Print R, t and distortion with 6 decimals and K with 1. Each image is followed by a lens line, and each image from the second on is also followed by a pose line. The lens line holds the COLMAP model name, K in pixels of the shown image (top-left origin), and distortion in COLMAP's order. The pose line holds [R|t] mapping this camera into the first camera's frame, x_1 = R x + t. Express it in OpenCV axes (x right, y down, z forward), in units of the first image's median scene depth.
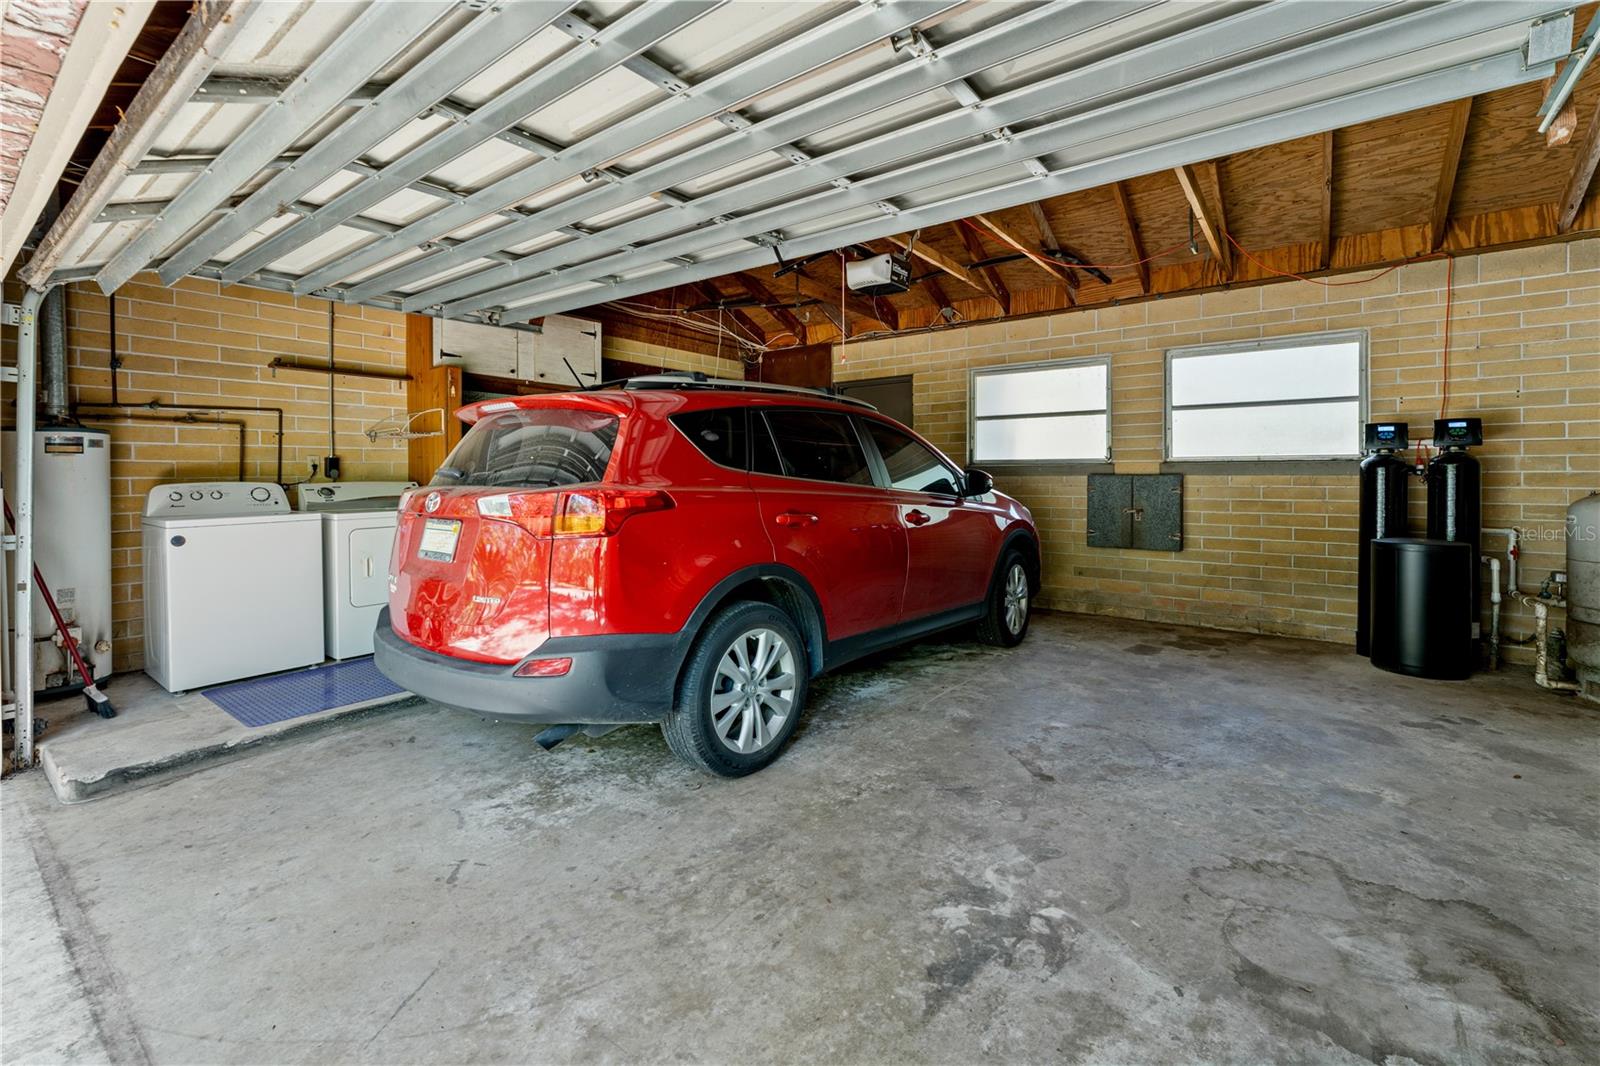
lens RADIAL K [[663.7, 0, 804.5], [0, 663.7, 481.4], [0, 0, 1]] dist [0.001565, -0.000137]
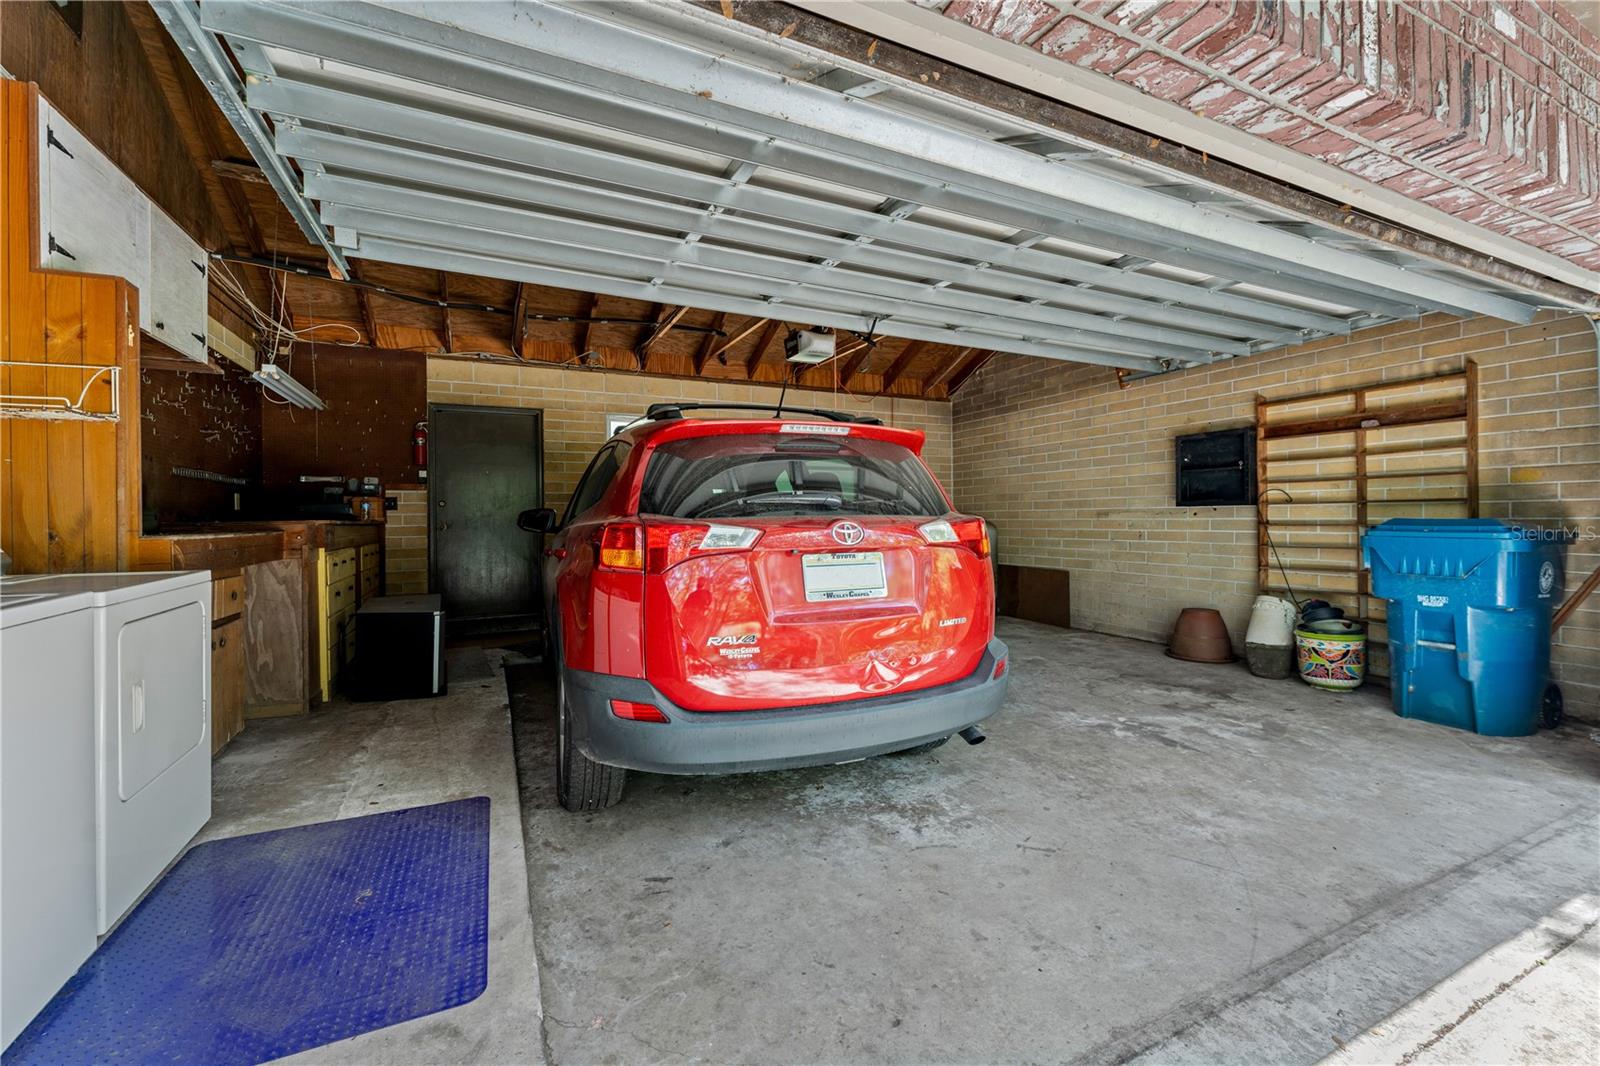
lens RADIAL K [[660.6, 0, 774.6], [0, 660.6, 526.1], [0, 0, 1]] dist [0.002322, 0.000240]
pose [[0.486213, -0.012388, 0.873752, -1.462921], [0.011514, 0.999904, 0.007769, 0.011797], [-0.873764, 0.006283, 0.486309, 0.702558]]
